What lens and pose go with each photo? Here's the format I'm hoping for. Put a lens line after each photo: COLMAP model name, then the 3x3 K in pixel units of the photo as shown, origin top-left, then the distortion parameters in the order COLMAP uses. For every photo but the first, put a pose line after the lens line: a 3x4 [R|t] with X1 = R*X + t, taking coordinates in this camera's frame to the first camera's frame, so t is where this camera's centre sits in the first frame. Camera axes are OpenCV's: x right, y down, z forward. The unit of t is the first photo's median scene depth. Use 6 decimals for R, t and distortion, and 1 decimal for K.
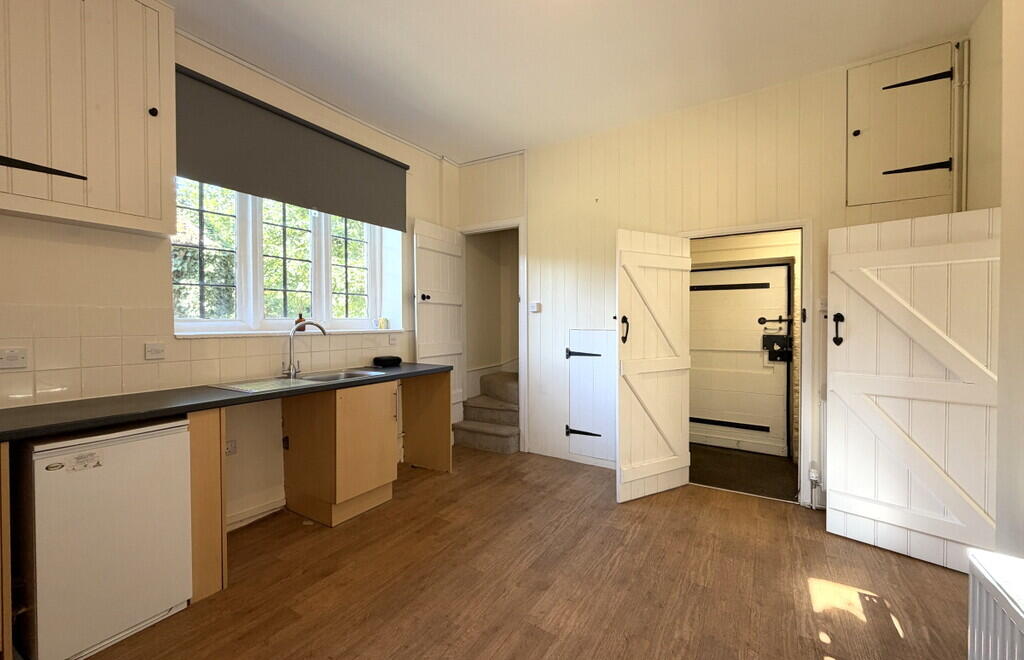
lens RADIAL K [[405.7, 0, 508.9], [0, 405.7, 324.6], [0, 0, 1]] dist [0.005762, -0.000660]
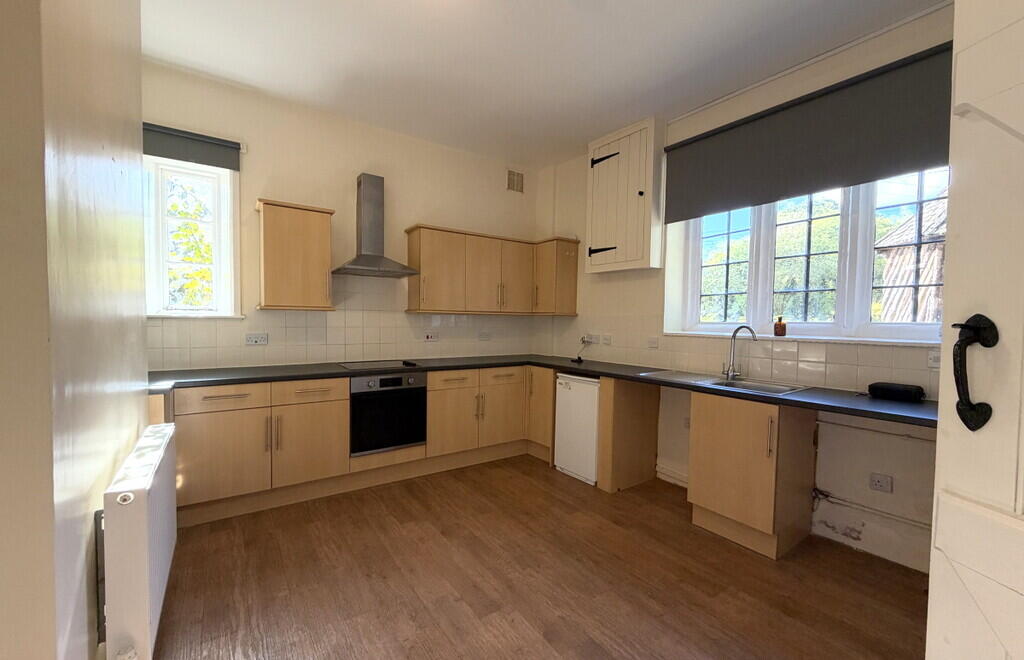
lens RADIAL K [[405.7, 0, 512.7], [0, 405.7, 333.3], [0, 0, 1]] dist [0.005762, -0.000660]
pose [[-0.373465, 0.023244, -0.927353, 0.733944], [-0.021760, 0.999191, 0.033808, -0.010957], [0.927389, 0.032805, -0.372658, 1.013214]]
